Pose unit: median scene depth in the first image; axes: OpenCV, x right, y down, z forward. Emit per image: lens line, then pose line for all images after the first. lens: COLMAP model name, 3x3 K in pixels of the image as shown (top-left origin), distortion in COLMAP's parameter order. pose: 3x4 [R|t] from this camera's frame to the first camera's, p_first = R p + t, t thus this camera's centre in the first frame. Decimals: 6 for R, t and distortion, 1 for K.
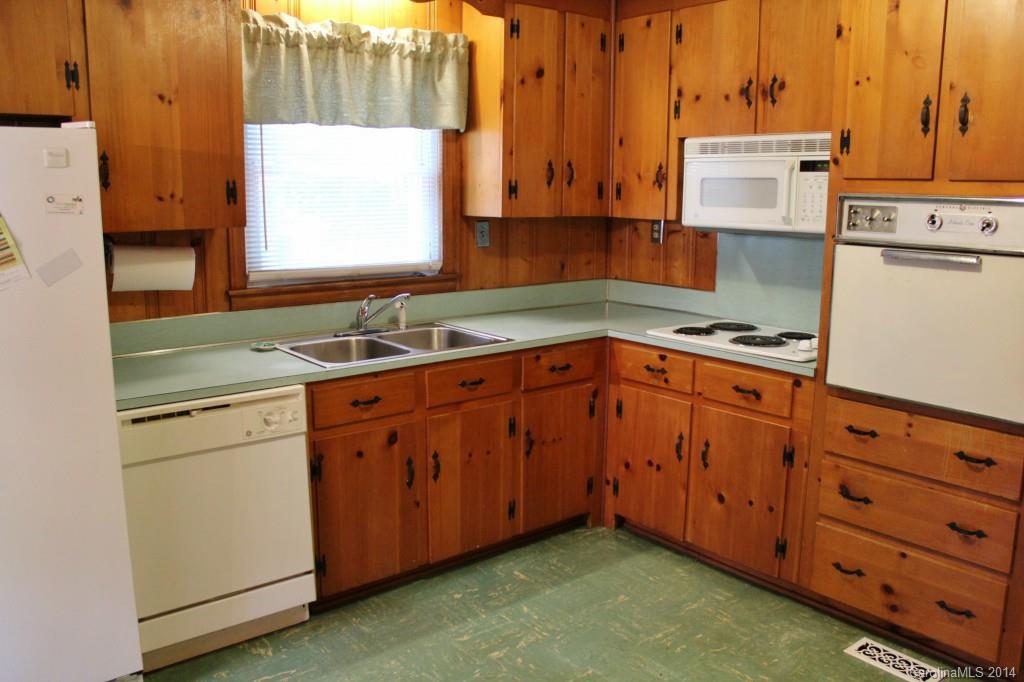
lens RADIAL K [[863.4, 0, 511.4], [0, 863.4, 321.9], [0, 0, 1]] dist [-0.155199, 0.131466]
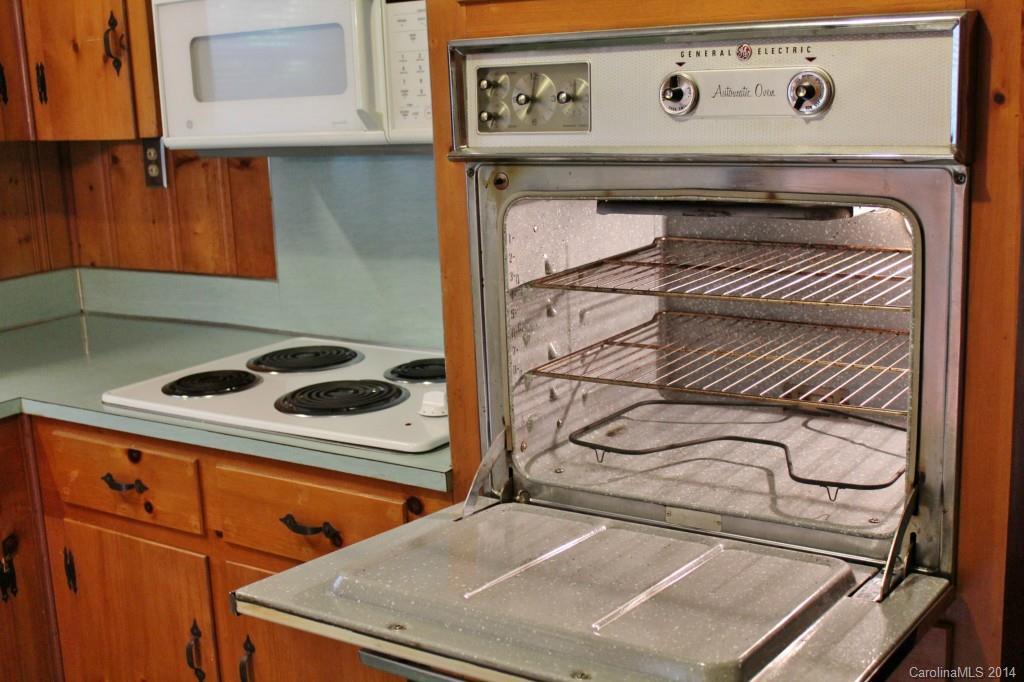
lens RADIAL K [[1256.0, 0, 512.0], [0, 1256.0, 341.0], [0, 0, 1]] dist [-0.082782, 0.018300]
pose [[0.952550, -0.115643, 0.281559, 0.186513], [0.101910, 0.992797, 0.062992, -0.036914], [-0.286815, -0.031309, 0.957474, 0.338226]]
